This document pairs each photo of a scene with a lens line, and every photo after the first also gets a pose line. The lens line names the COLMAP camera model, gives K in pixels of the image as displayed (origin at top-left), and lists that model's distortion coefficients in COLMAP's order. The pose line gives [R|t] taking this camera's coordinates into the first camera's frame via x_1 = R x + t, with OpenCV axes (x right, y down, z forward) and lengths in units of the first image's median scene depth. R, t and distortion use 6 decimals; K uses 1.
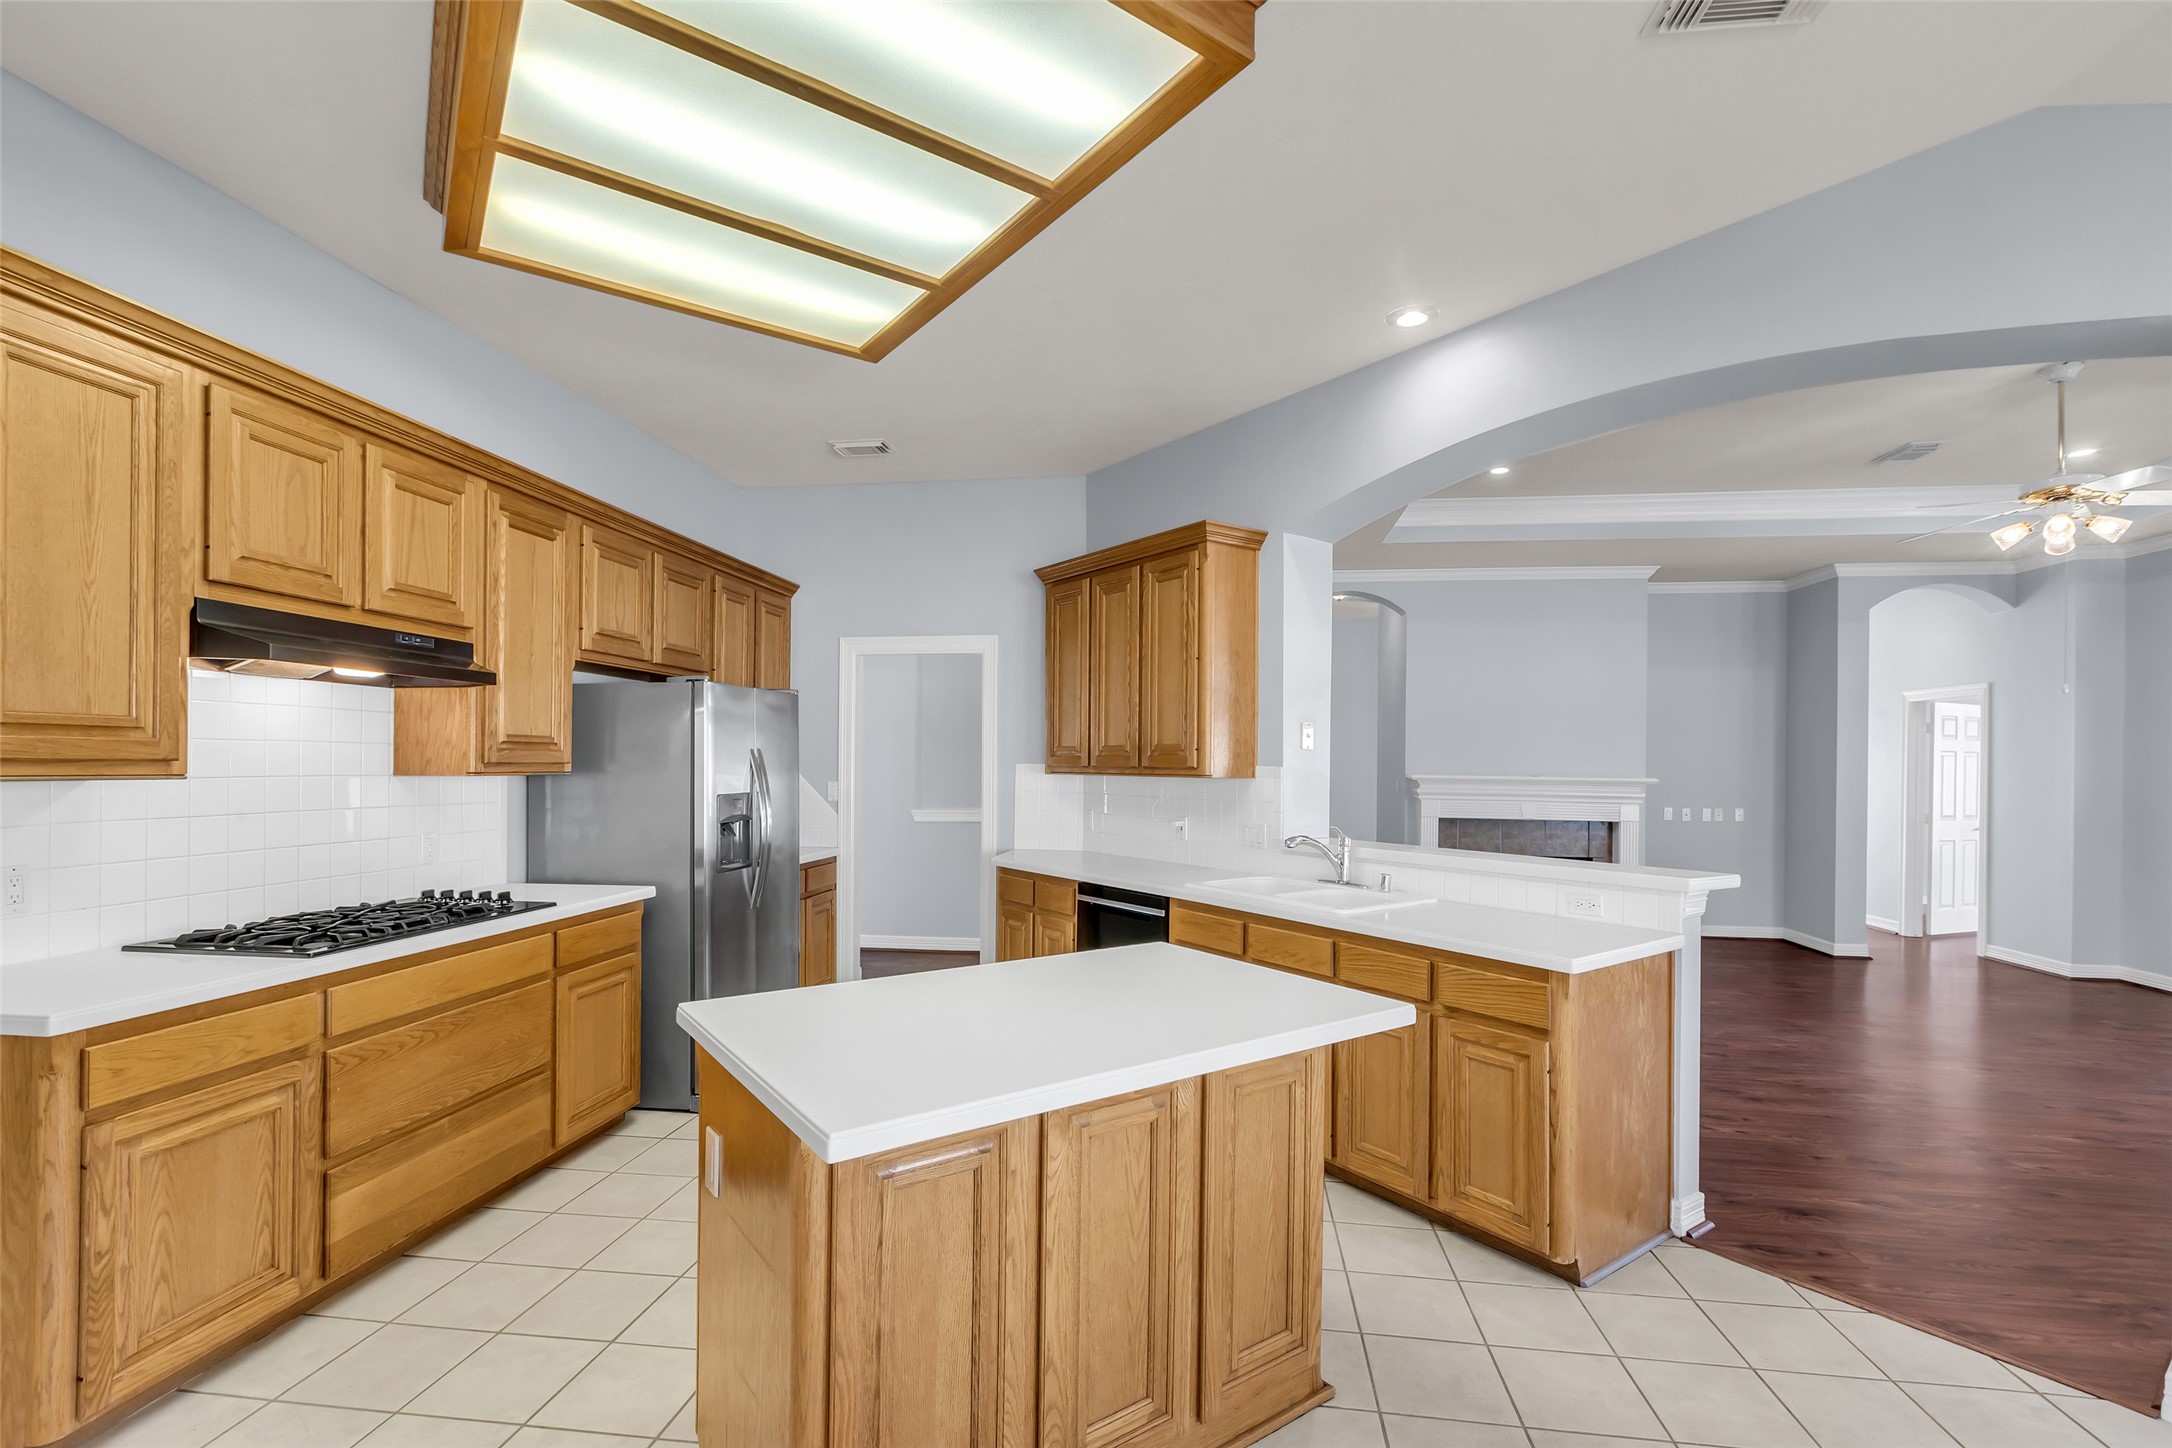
lens RADIAL K [[974.3, 0, 1126.3], [0, 974.3, 773.6], [0, 0, 1]] dist [0.009944, -0.000829]
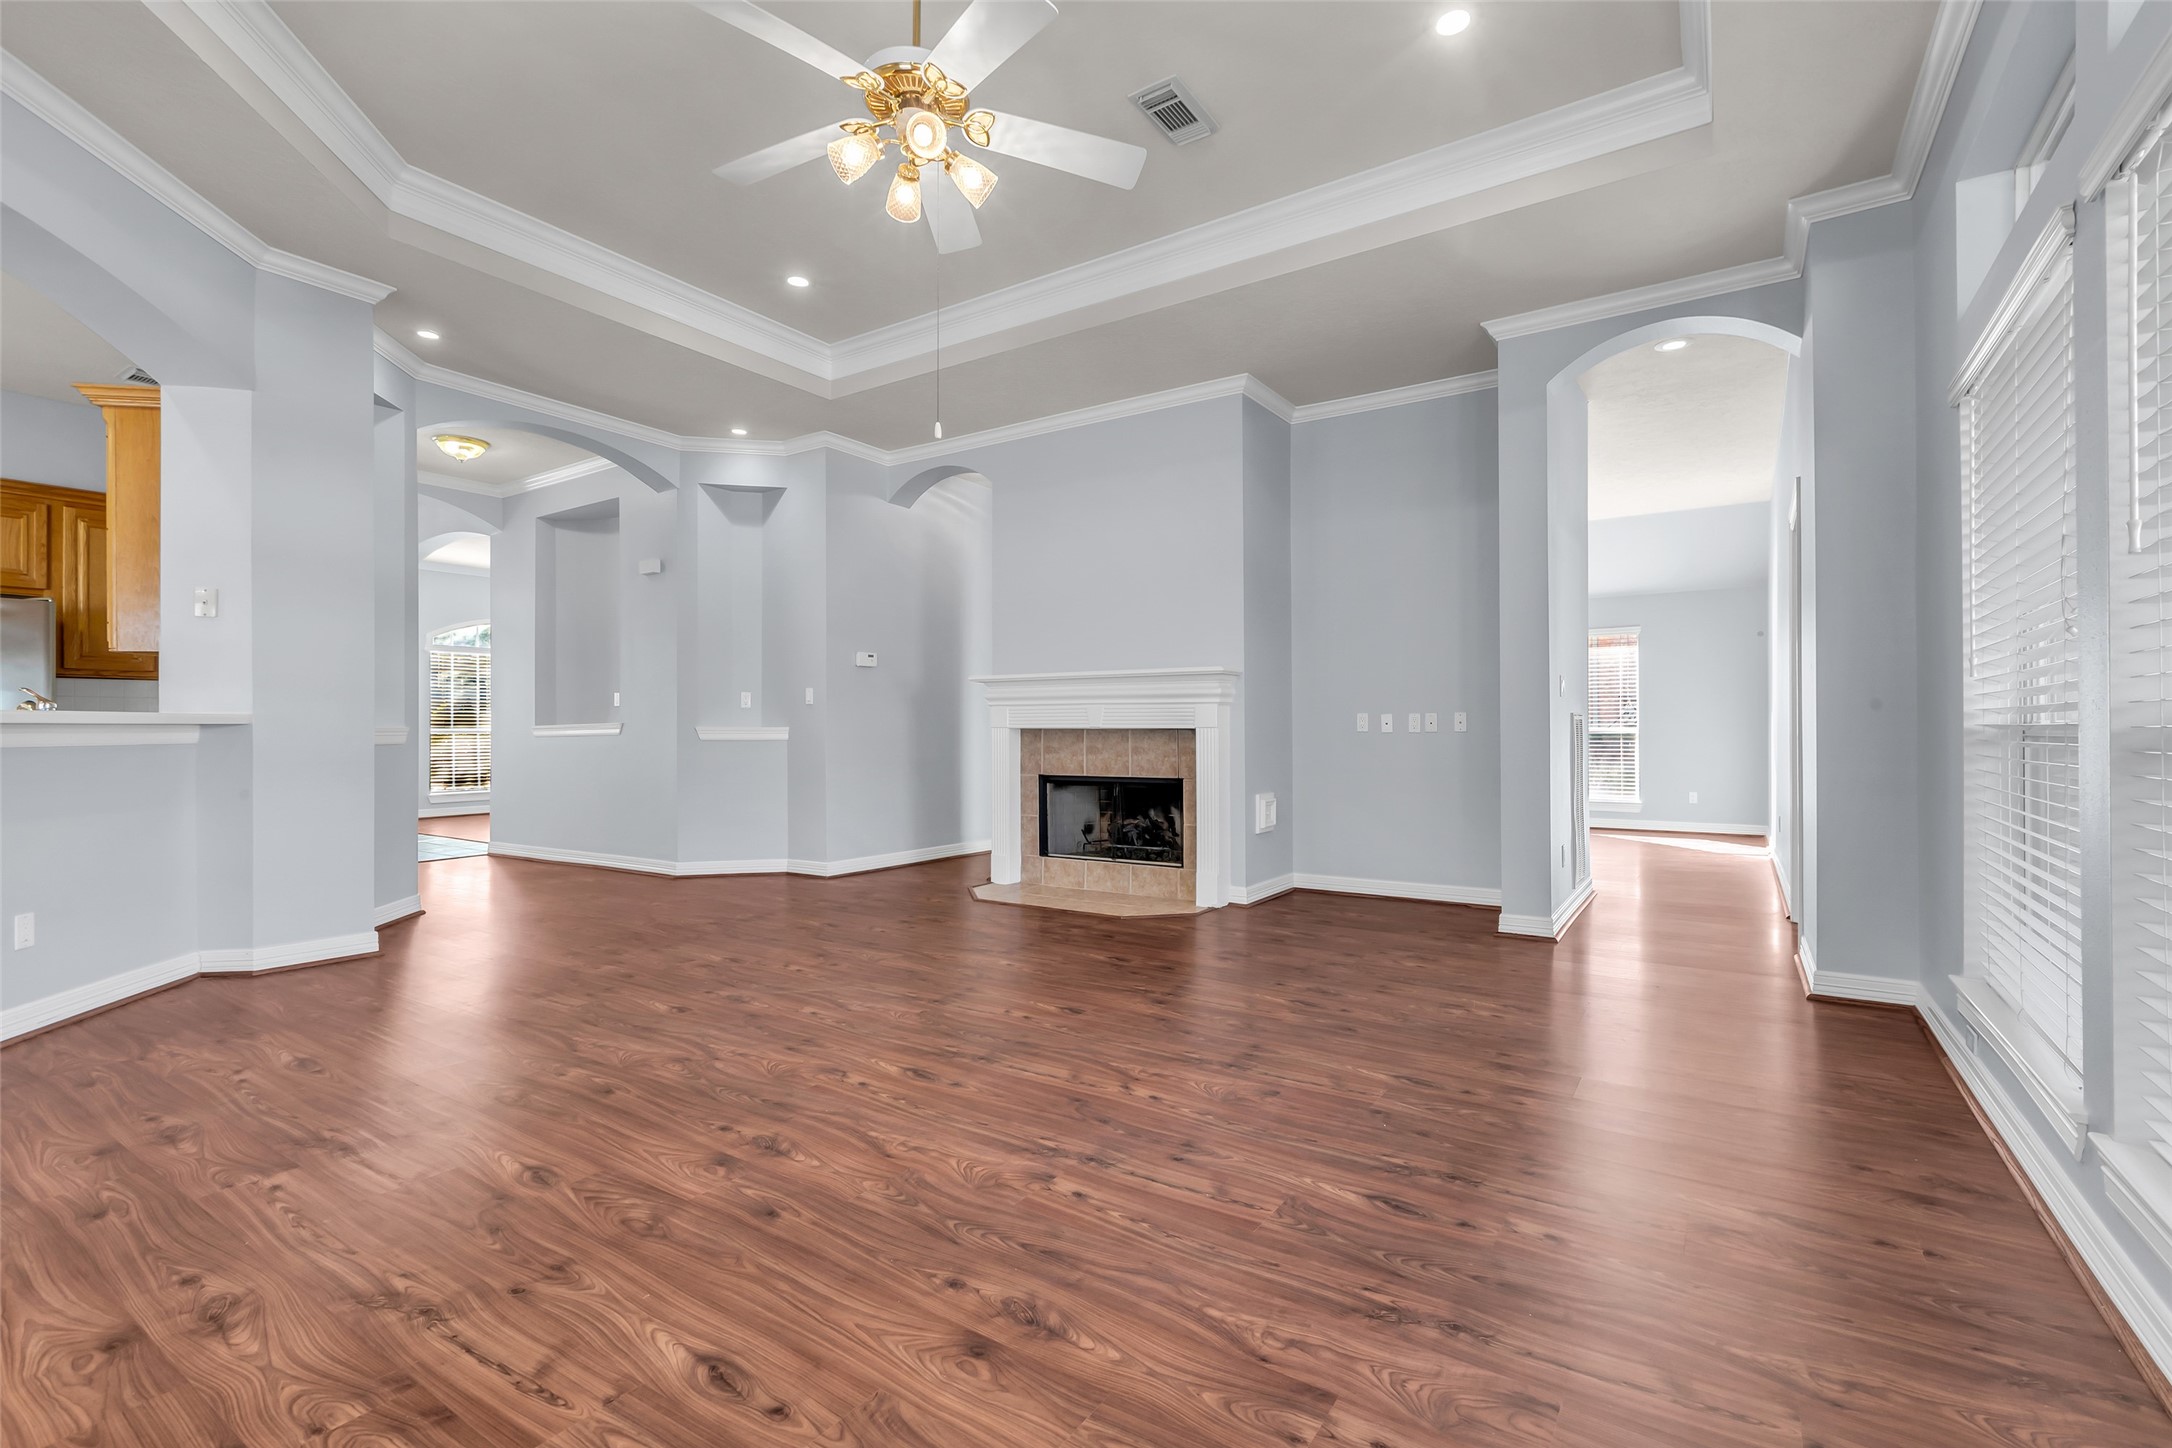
lens RADIAL K [[974.3, 0, 1080.0], [0, 974.3, 726.4], [0, 0, 1]] dist [0.009944, -0.000829]
pose [[0.896550, -0.012795, -0.442757, 0.730013], [0.007637, 0.999881, -0.013430, 0.055443], [0.442876, 0.008659, 0.896541, 0.294282]]
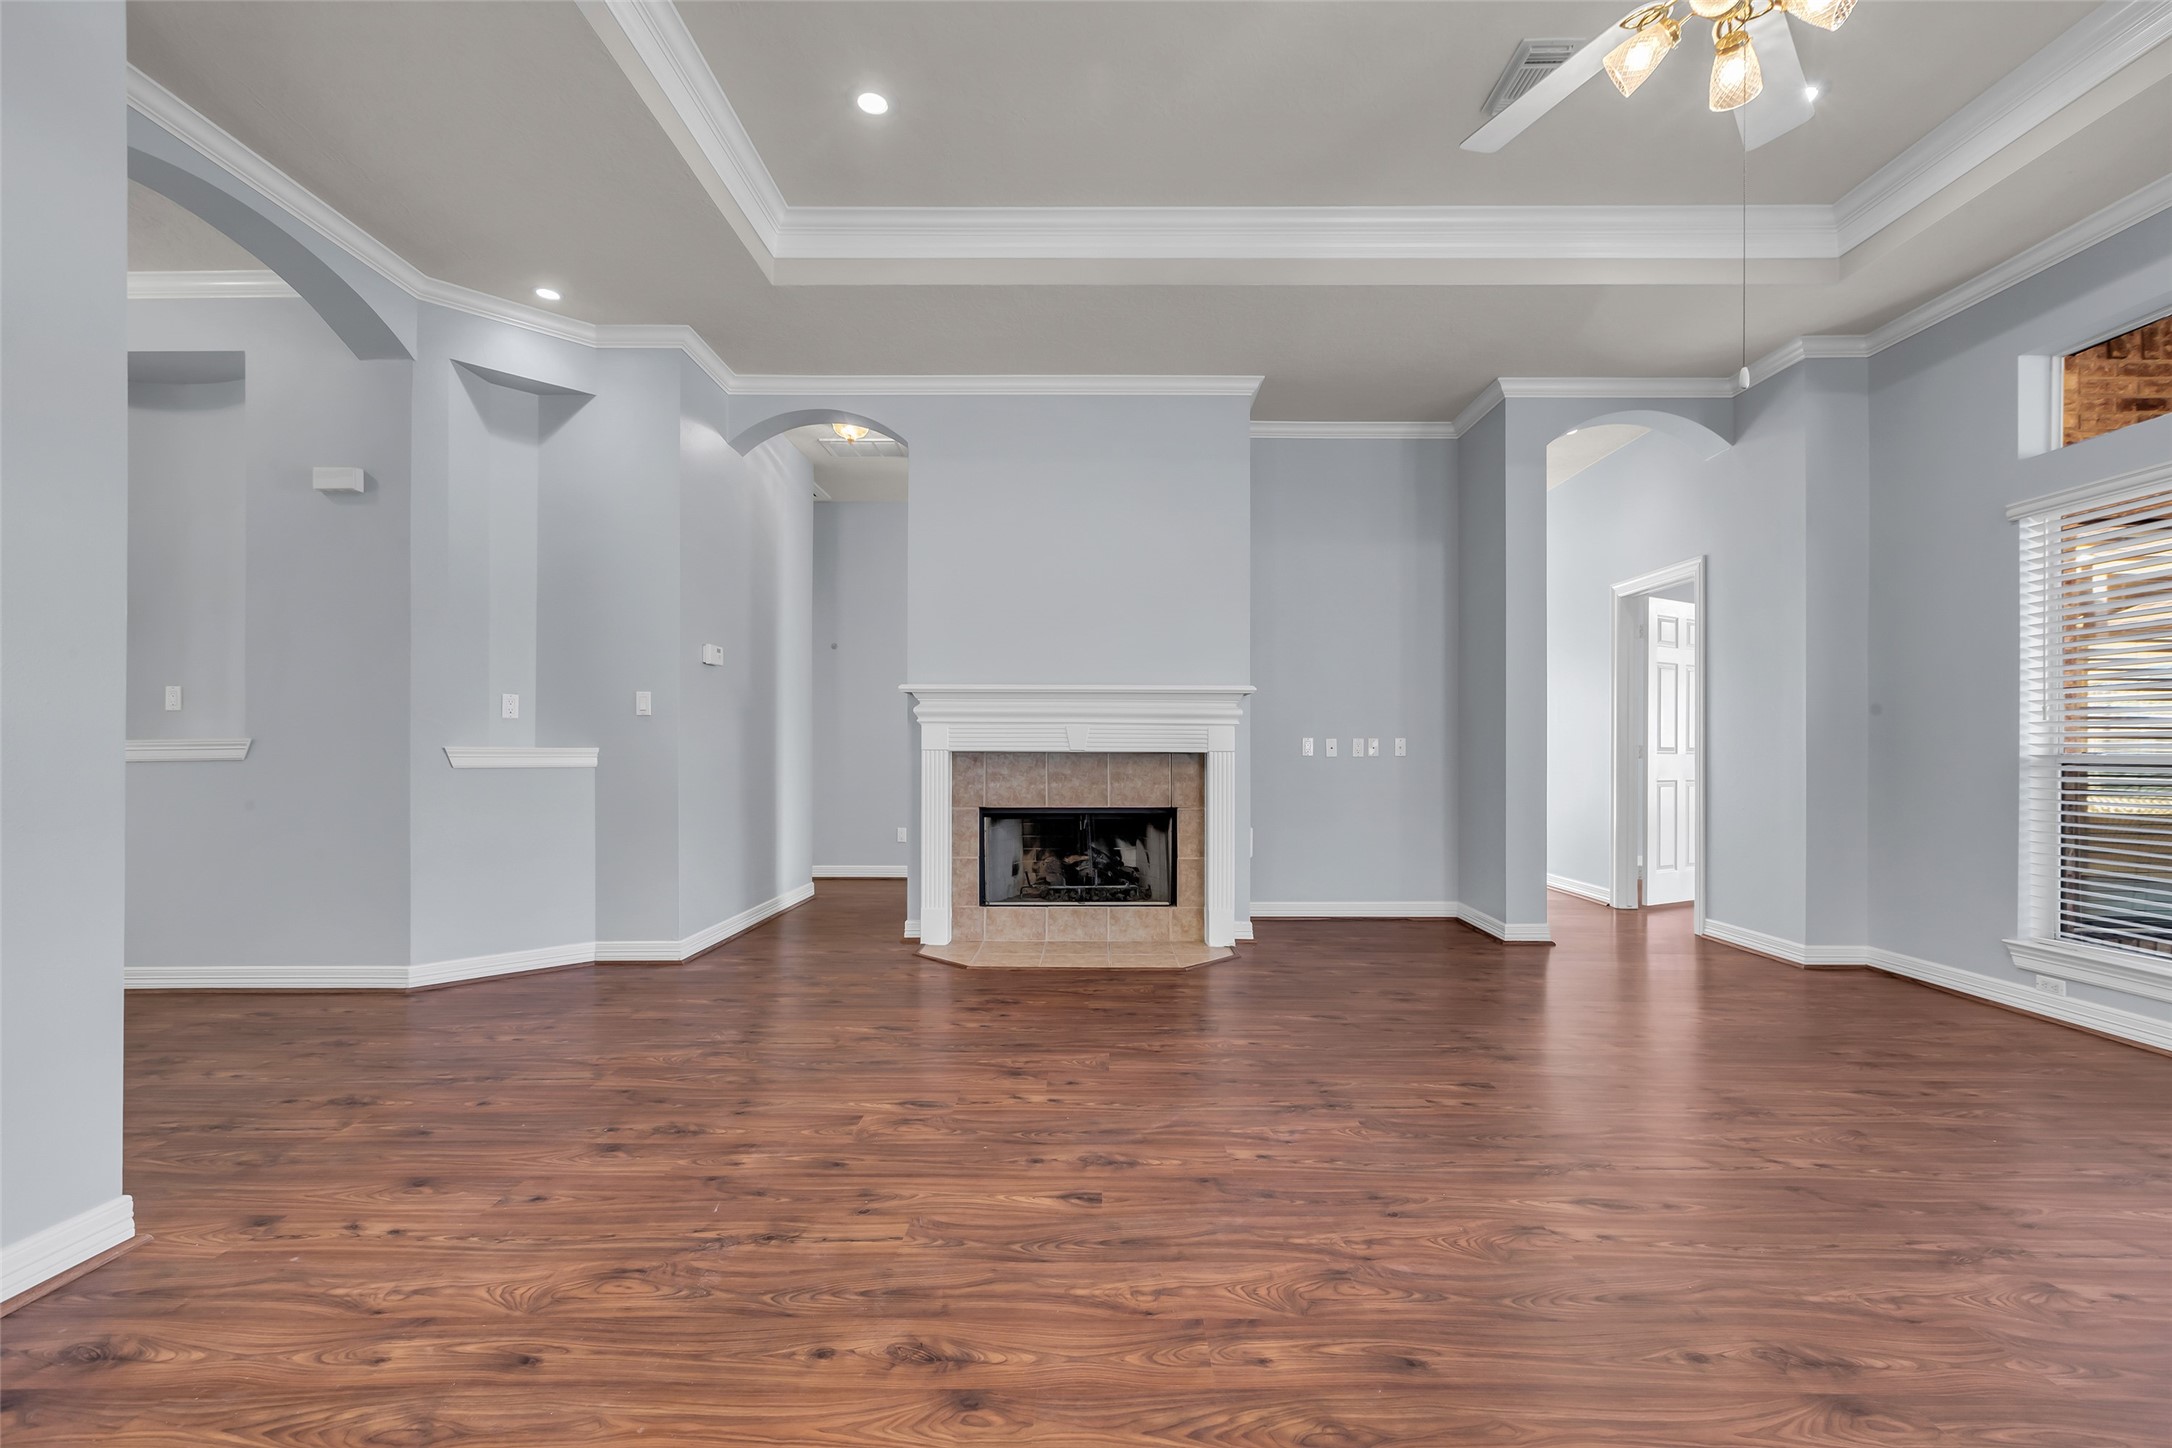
lens RADIAL K [[974.3, 0, 1111.9], [0, 974.3, 749.0], [0, 0, 1]] dist [0.009944, -0.000829]
pose [[0.991639, -0.006596, 0.128871, 0.341998], [0.007481, 0.999952, -0.006384, 0.049197], [-0.128823, 0.007295, 0.991641, 0.332147]]
